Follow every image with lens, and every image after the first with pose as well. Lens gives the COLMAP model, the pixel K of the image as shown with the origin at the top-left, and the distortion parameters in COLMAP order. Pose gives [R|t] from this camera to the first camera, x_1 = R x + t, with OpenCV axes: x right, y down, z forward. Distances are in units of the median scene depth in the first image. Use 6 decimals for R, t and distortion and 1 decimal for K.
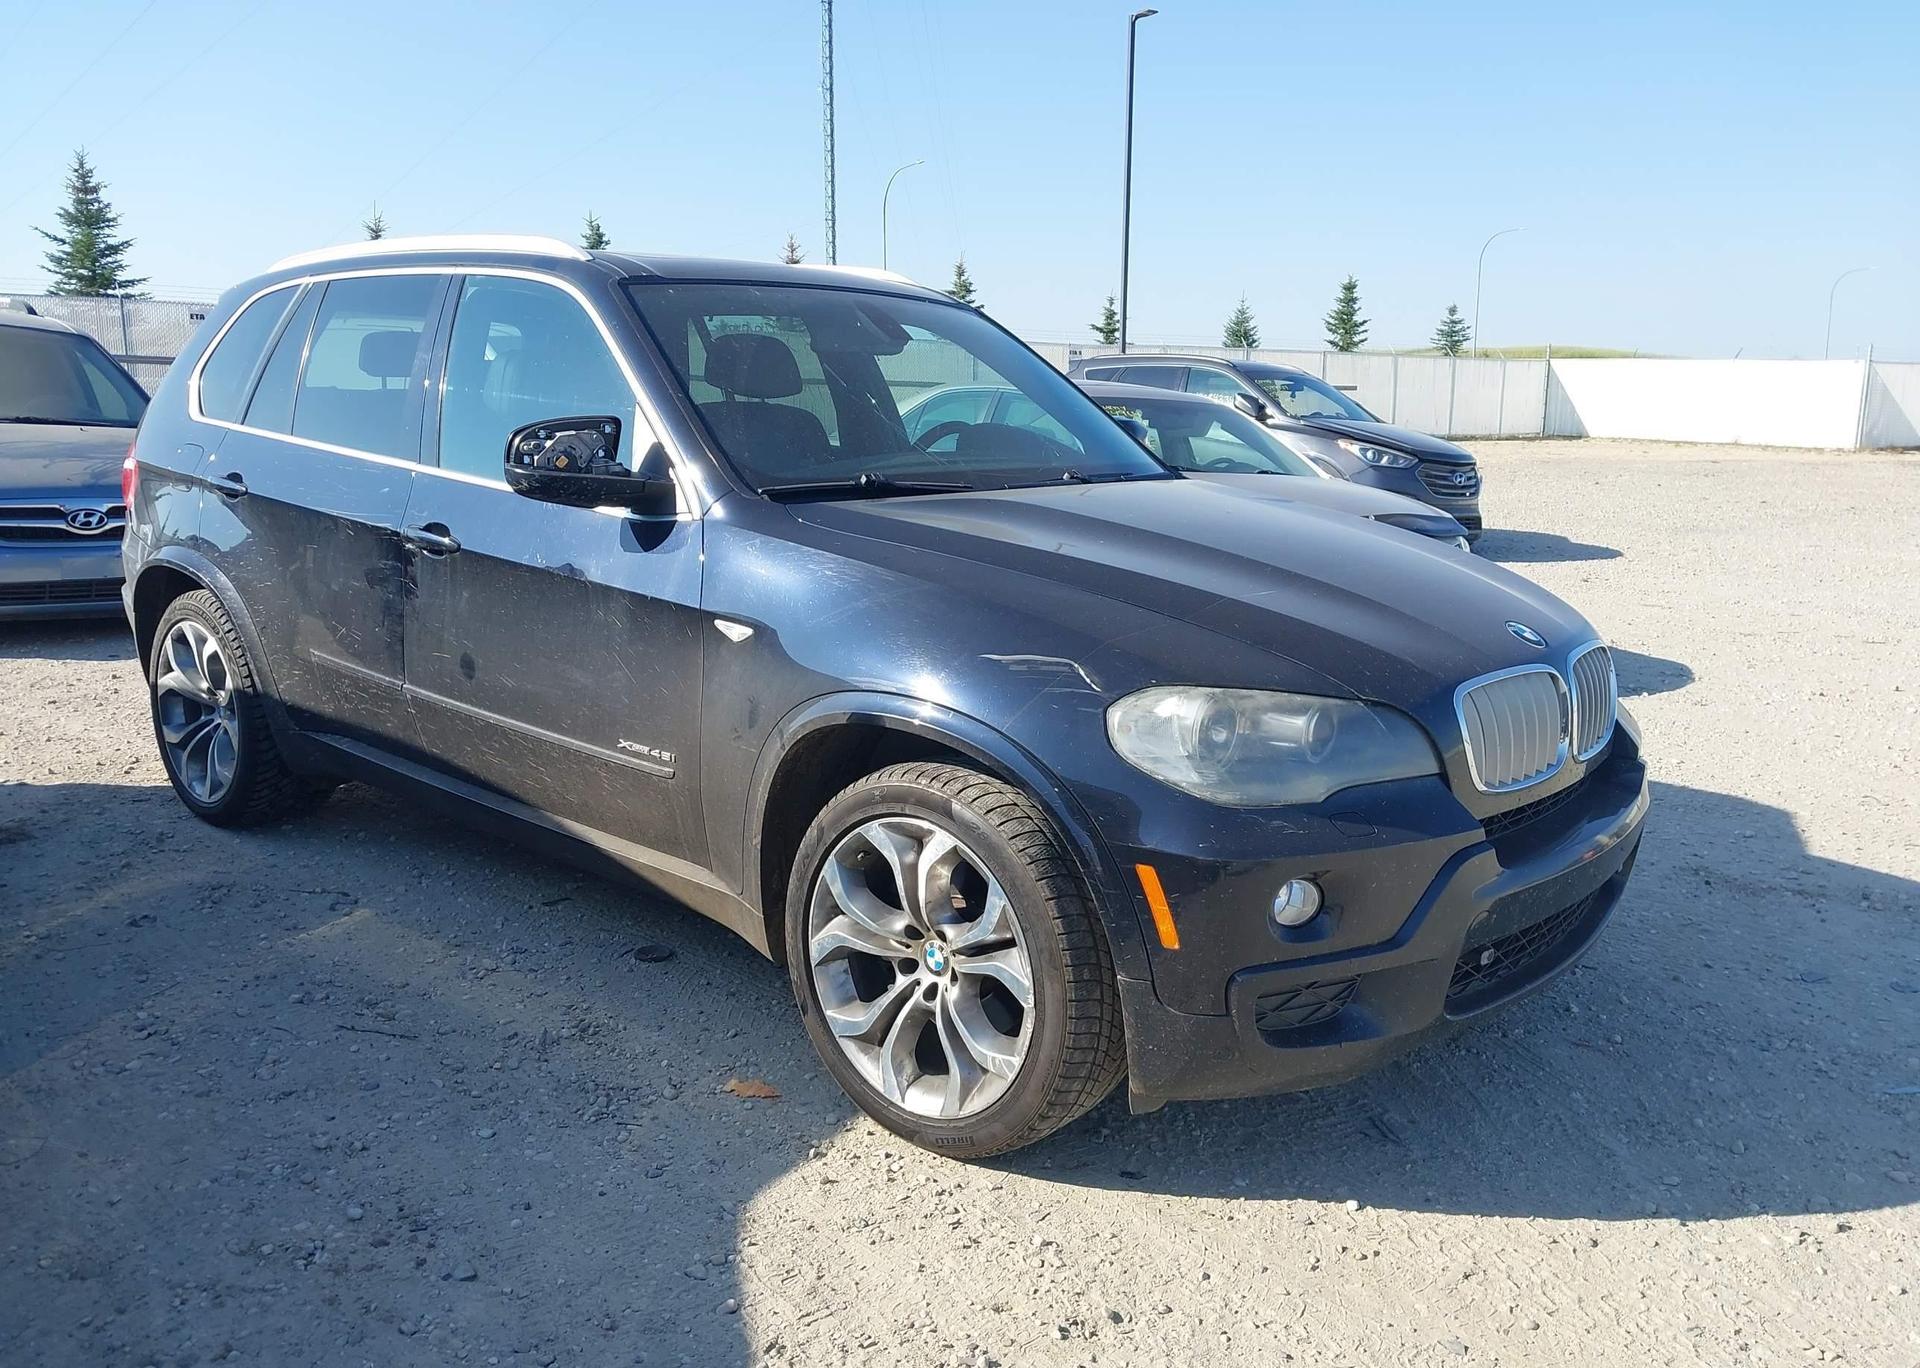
lens RADIAL K [[1459.9, 0, 914.6], [0, 1459.9, 745.1], [0, 0, 1]] dist [0.027437, -0.048366]
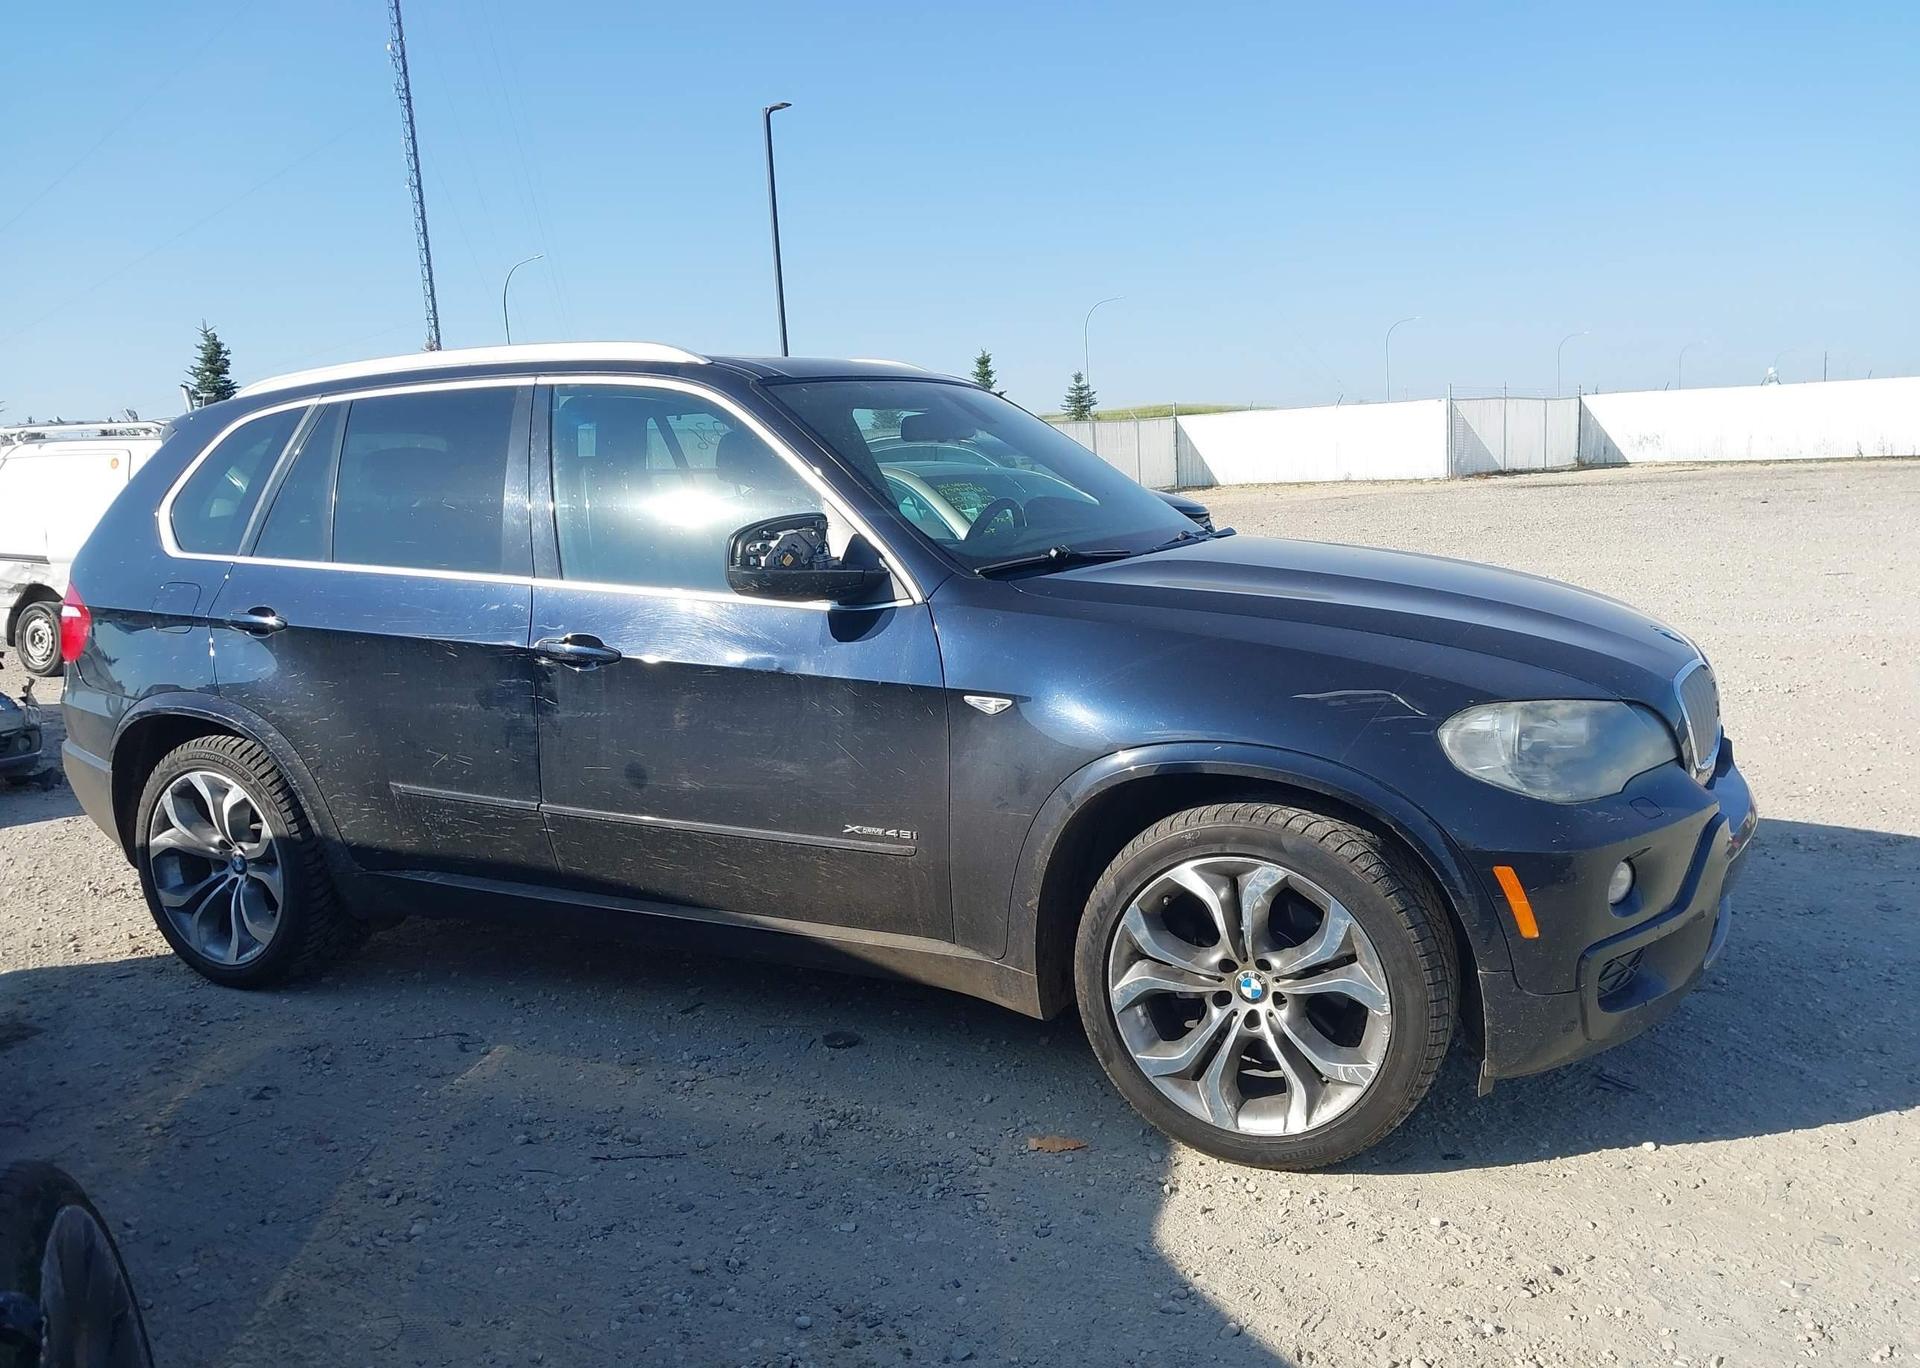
lens RADIAL K [[1459.9, 0, 914.6], [0, 1459.9, 745.1], [0, 0, 1]] dist [0.027437, -0.048366]
pose [[0.970606, -0.108889, 0.214632, -0.361470], [0.120491, 0.991838, -0.041698, -0.011301], [-0.208340, 0.066334, 0.975804, -0.001492]]
